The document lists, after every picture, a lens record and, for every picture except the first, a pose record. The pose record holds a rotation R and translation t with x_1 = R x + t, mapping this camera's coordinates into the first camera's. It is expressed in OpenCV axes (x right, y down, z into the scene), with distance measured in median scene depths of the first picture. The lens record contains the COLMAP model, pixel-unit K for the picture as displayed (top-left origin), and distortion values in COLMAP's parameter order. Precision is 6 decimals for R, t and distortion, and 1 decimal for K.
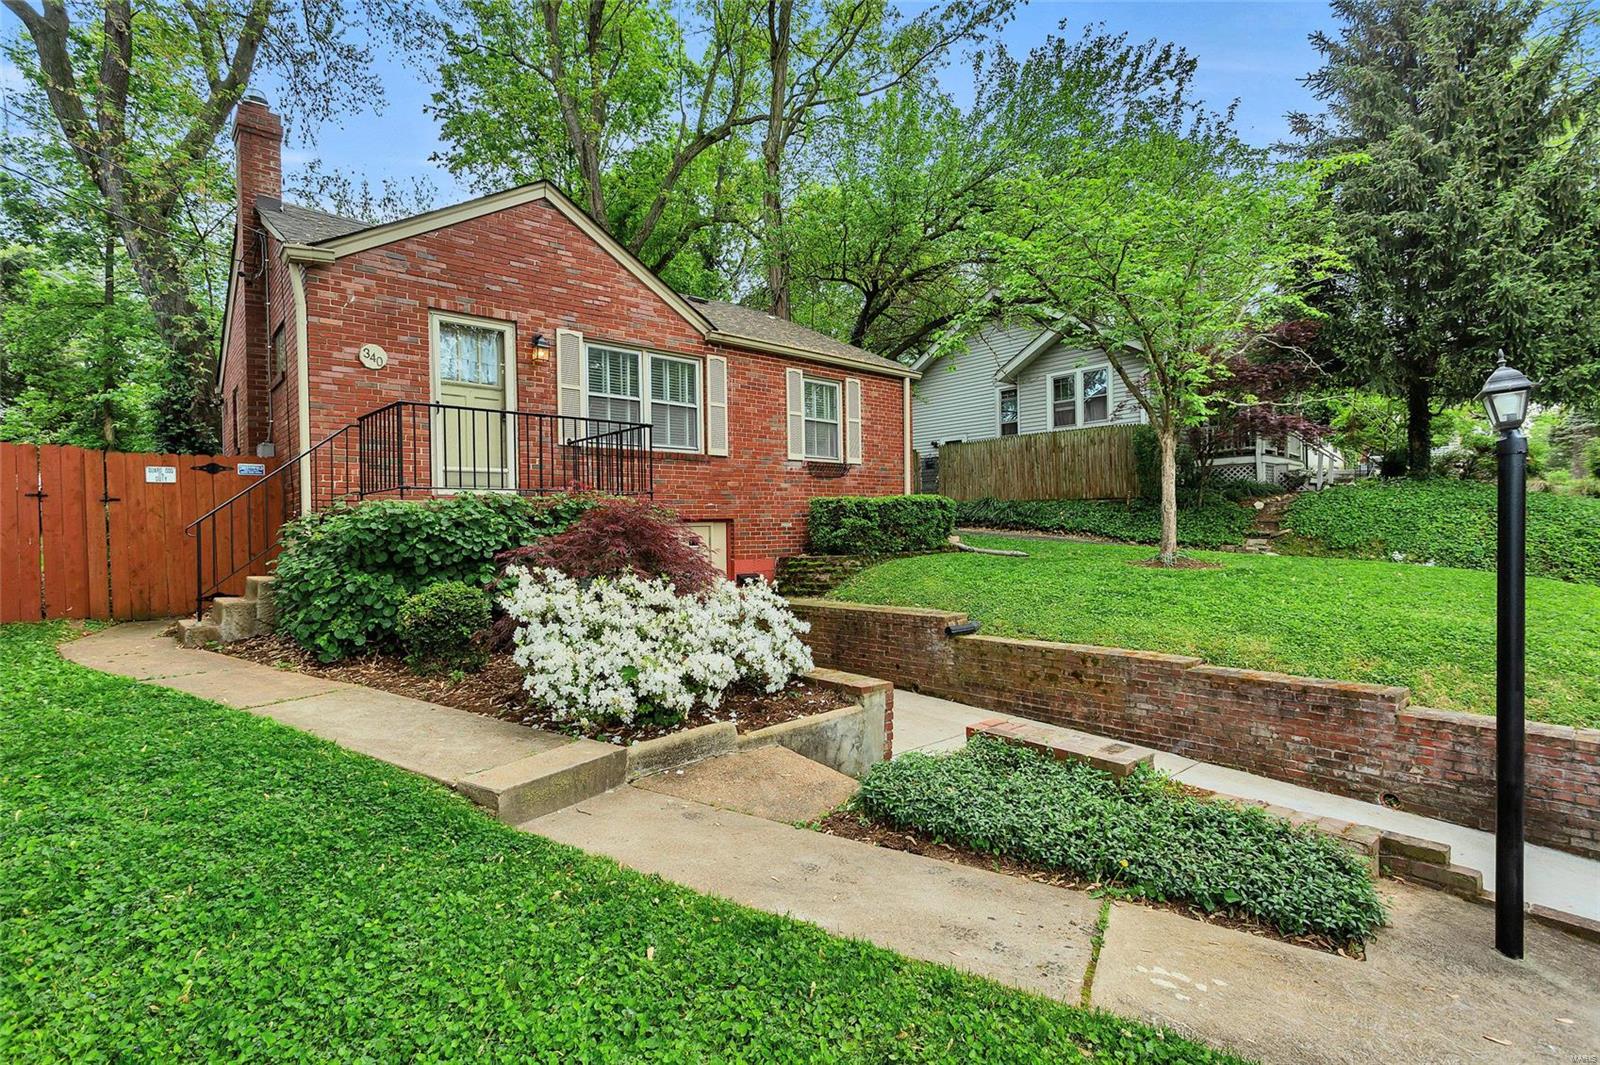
lens RADIAL K [[735.7, 0, 773.0], [0, 735.7, 523.3], [0, 0, 1]] dist [-0.001059, 0.000387]
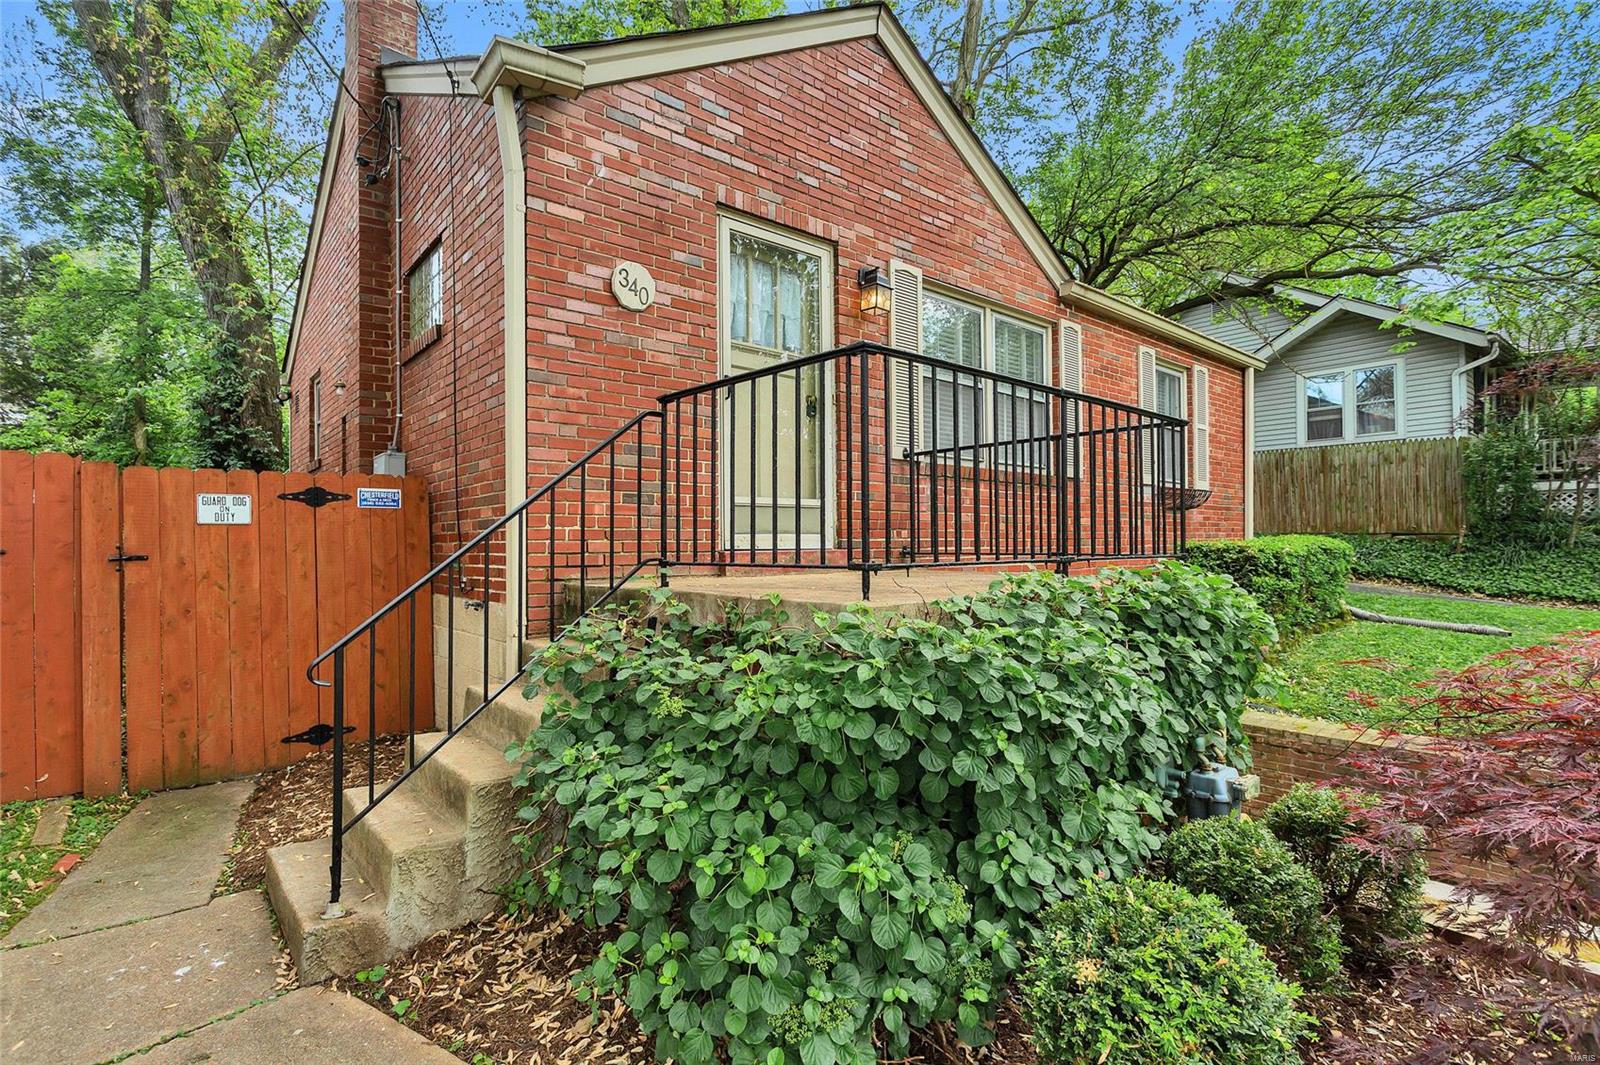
lens RADIAL K [[743.7, 0, 782.2], [0, 743.7, 524.9], [0, 0, 1]] dist [-0.003136, 0.000092]
pose [[0.999717, 0.009796, -0.021675, -0.332993], [-0.010203, 0.999772, -0.018749, -0.038819], [0.021486, 0.018965, 0.999589, 0.376733]]
